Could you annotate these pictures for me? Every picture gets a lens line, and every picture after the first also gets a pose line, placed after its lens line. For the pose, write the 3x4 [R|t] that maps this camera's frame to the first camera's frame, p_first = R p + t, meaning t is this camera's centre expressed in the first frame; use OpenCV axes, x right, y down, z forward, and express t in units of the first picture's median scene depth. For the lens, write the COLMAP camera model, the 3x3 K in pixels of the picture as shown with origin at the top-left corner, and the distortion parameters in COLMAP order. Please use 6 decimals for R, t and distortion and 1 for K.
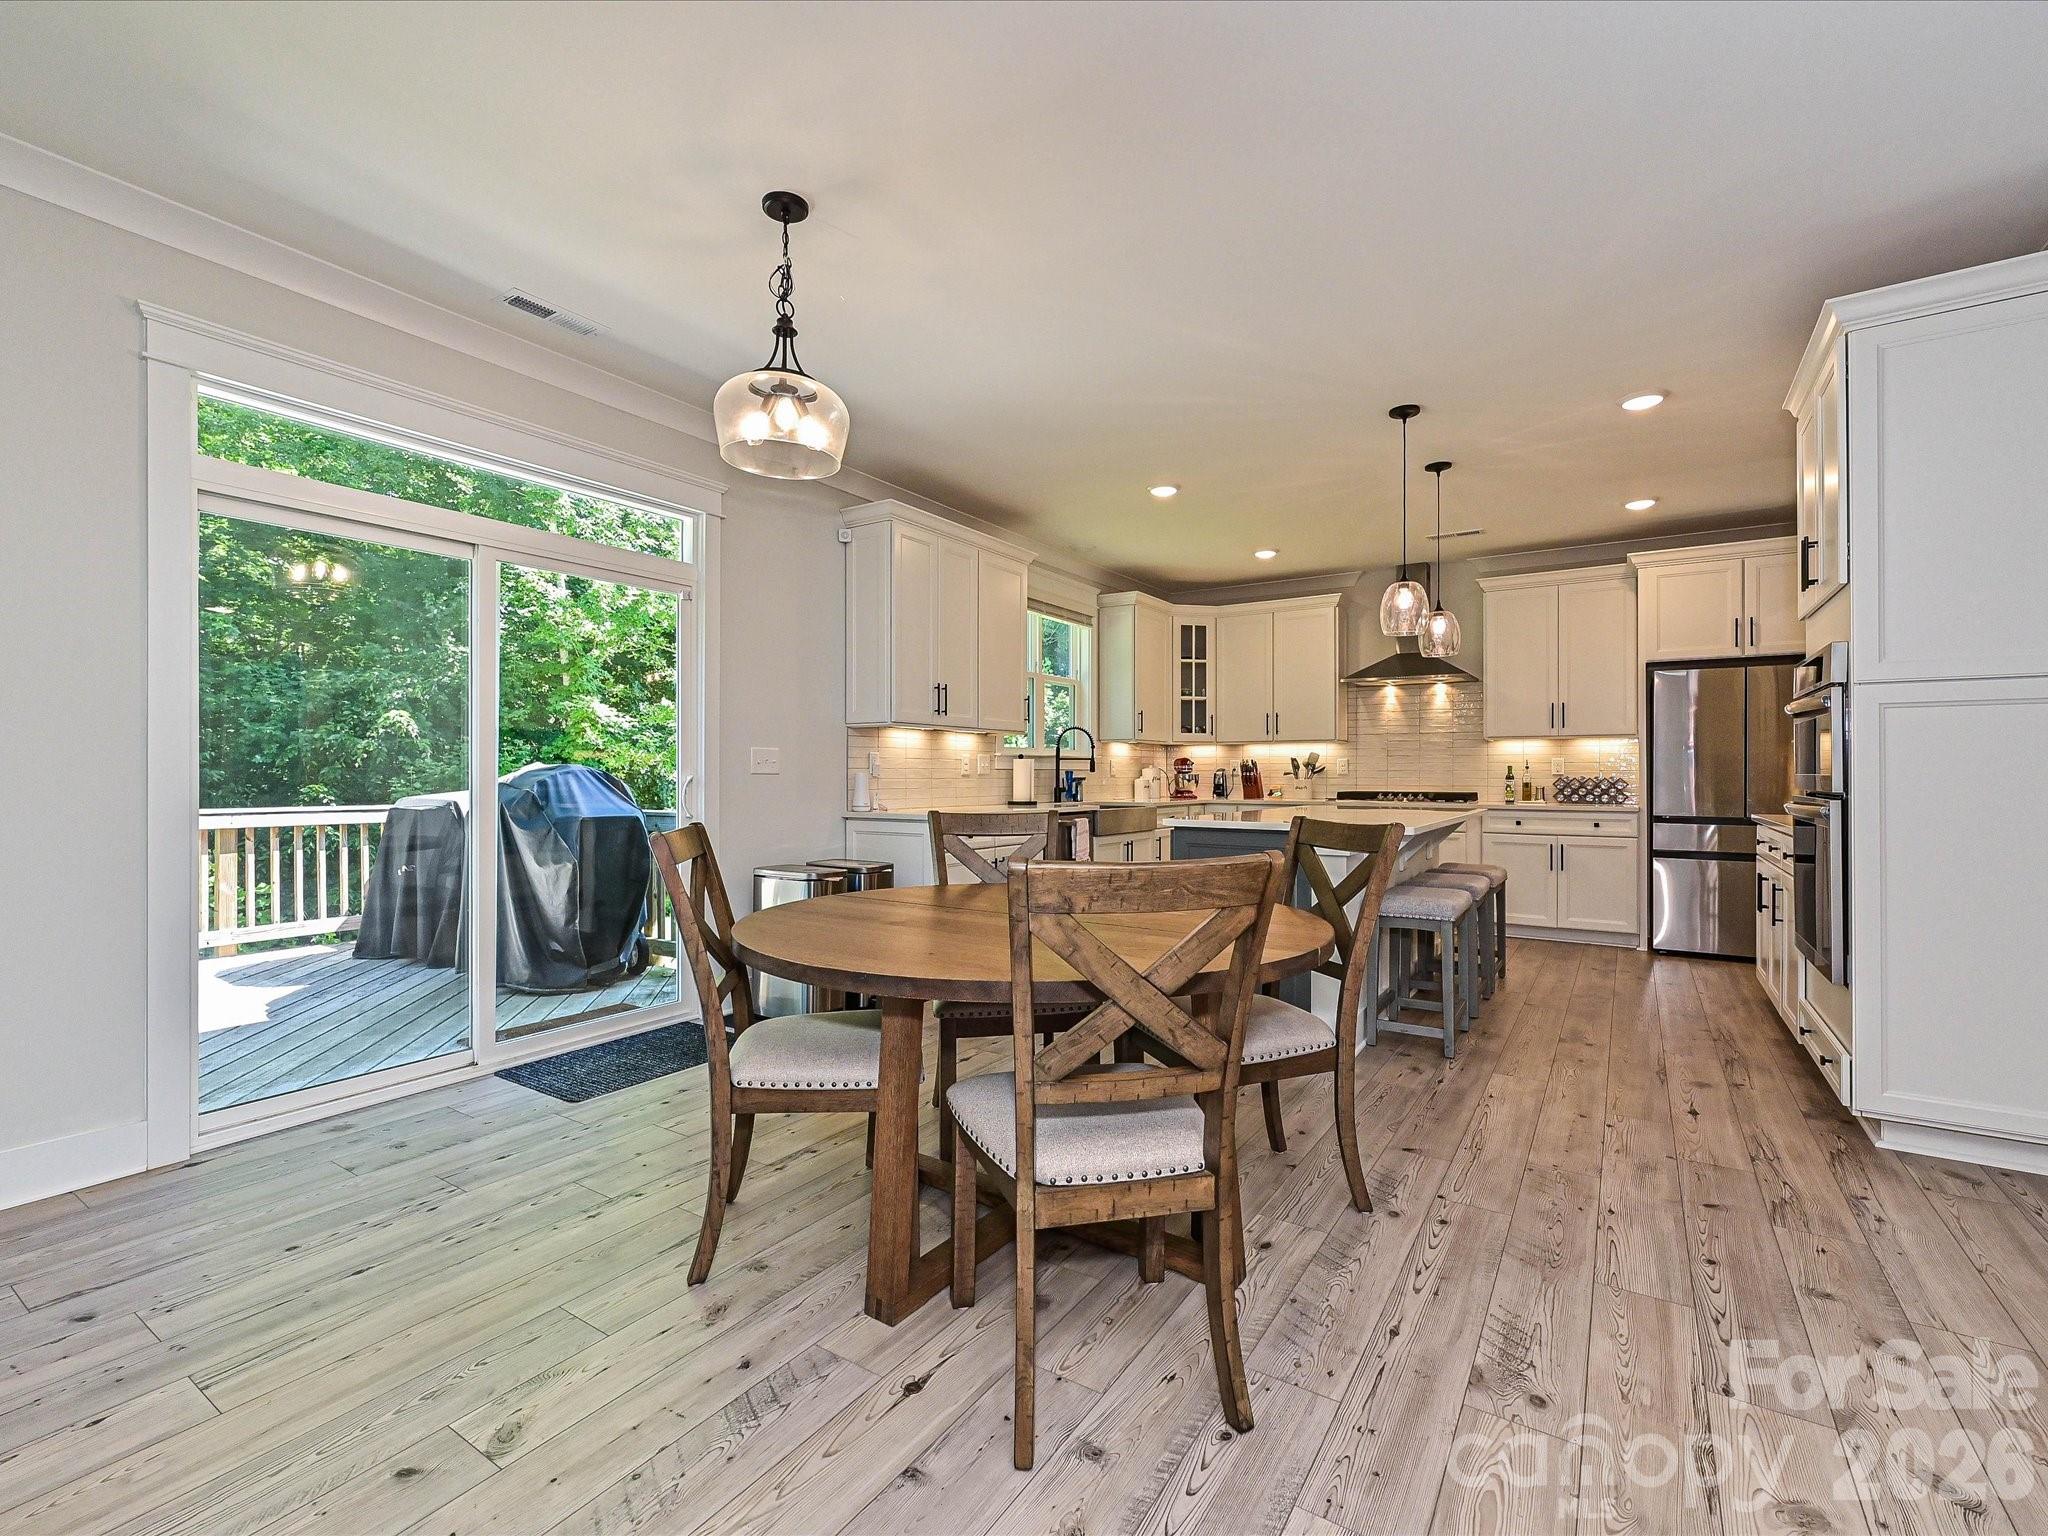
lens RADIAL K [[931.3, 0, 1015.5], [0, 931.3, 773.0], [0, 0, 1]] dist [0.001011, -0.000327]
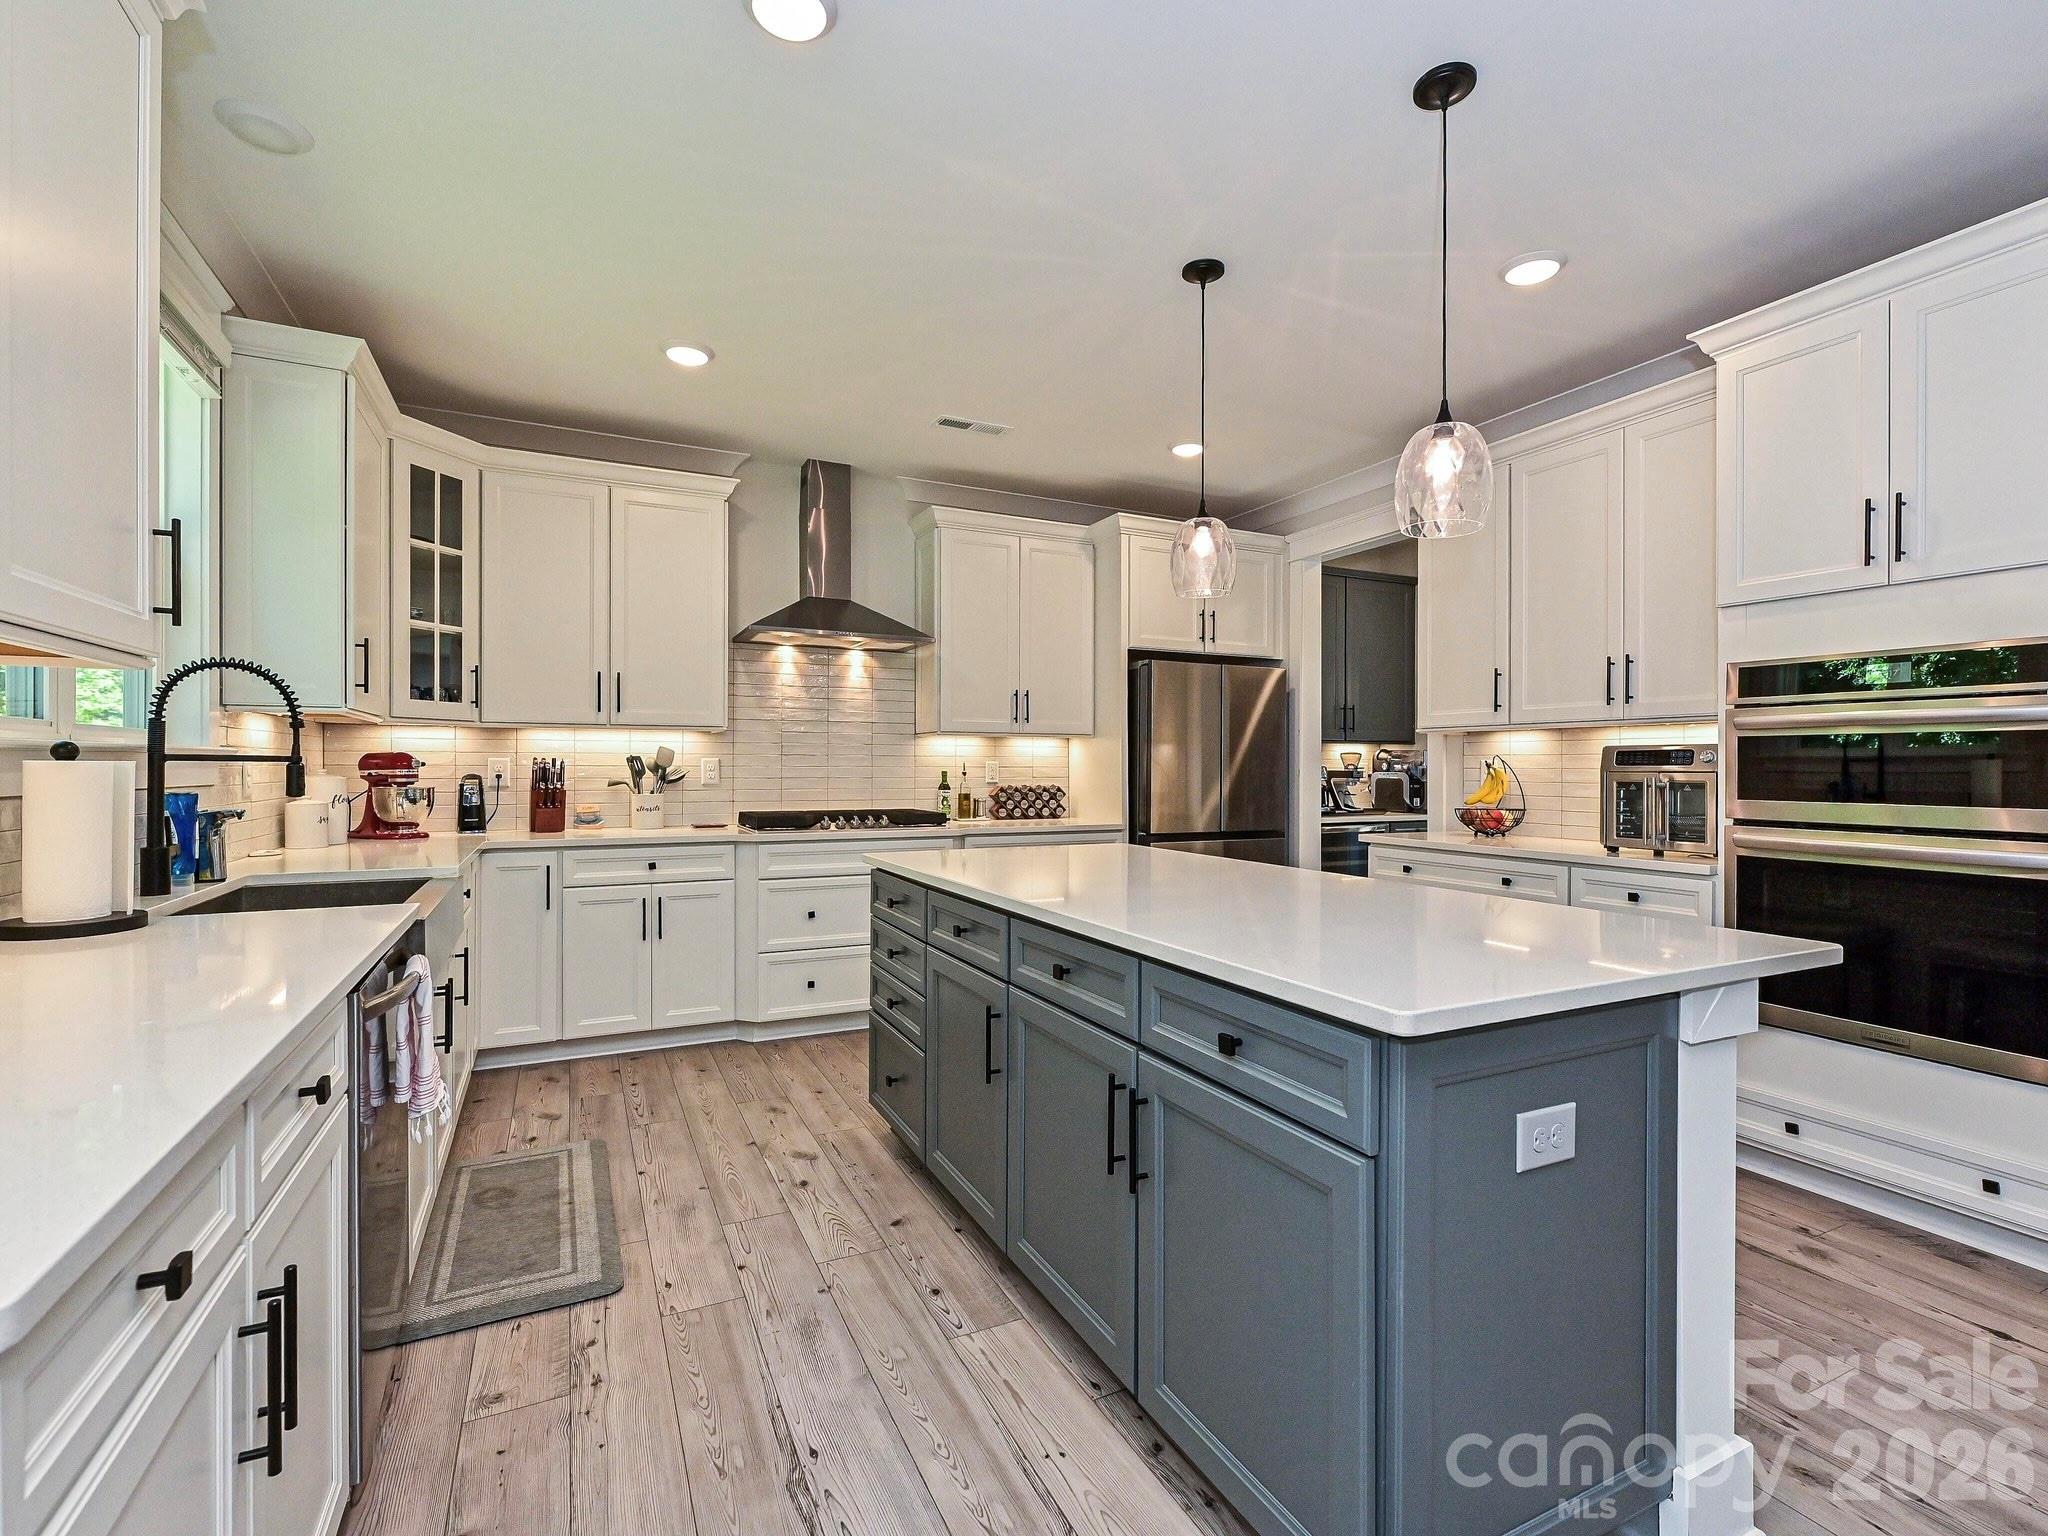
lens RADIAL K [[931.3, 0, 1009.4], [0, 931.3, 758.4], [0, 0, 1]] dist [0.001011, -0.000327]
pose [[0.522017, 0.006859, 0.852907, -0.068108], [-0.004548, 0.999976, -0.005258, -0.014249], [-0.852923, -0.001134, 0.522036, 0.570925]]
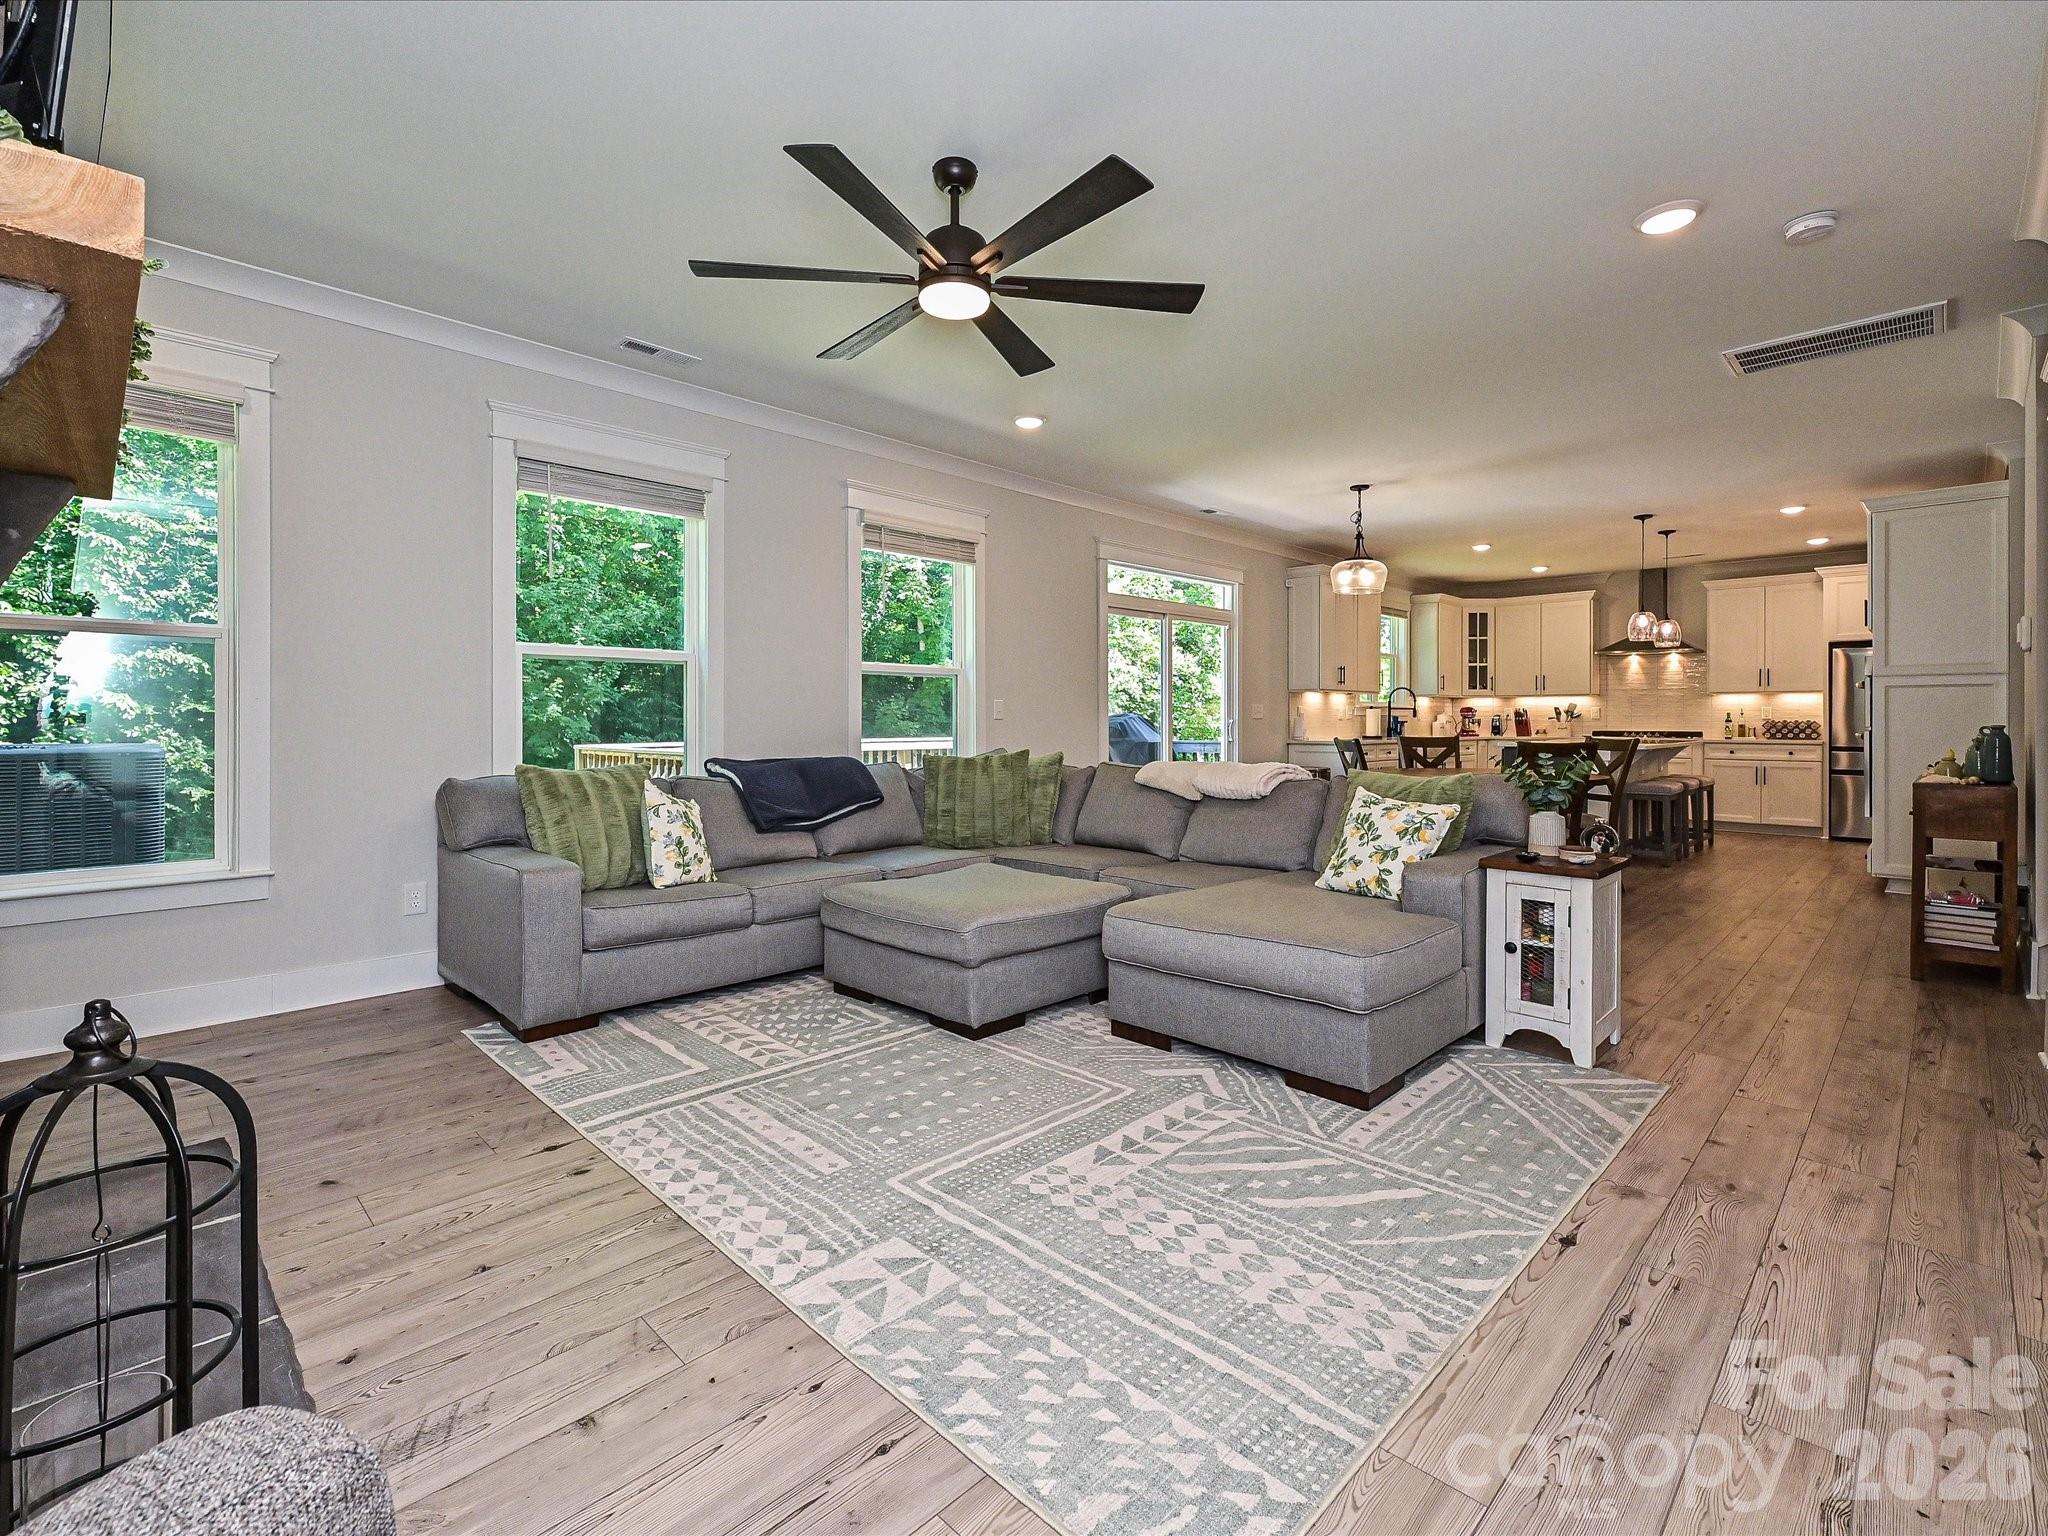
lens RADIAL K [[931.3, 0, 1007.1], [0, 931.3, 735.2], [0, 0, 1]] dist [0.001011, -0.000327]
pose [[0.979110, 0.003362, -0.203306, -0.249573], [0.000409, 0.999829, 0.018504, -0.000183], [0.203333, -0.018200, 0.978940, -0.599912]]
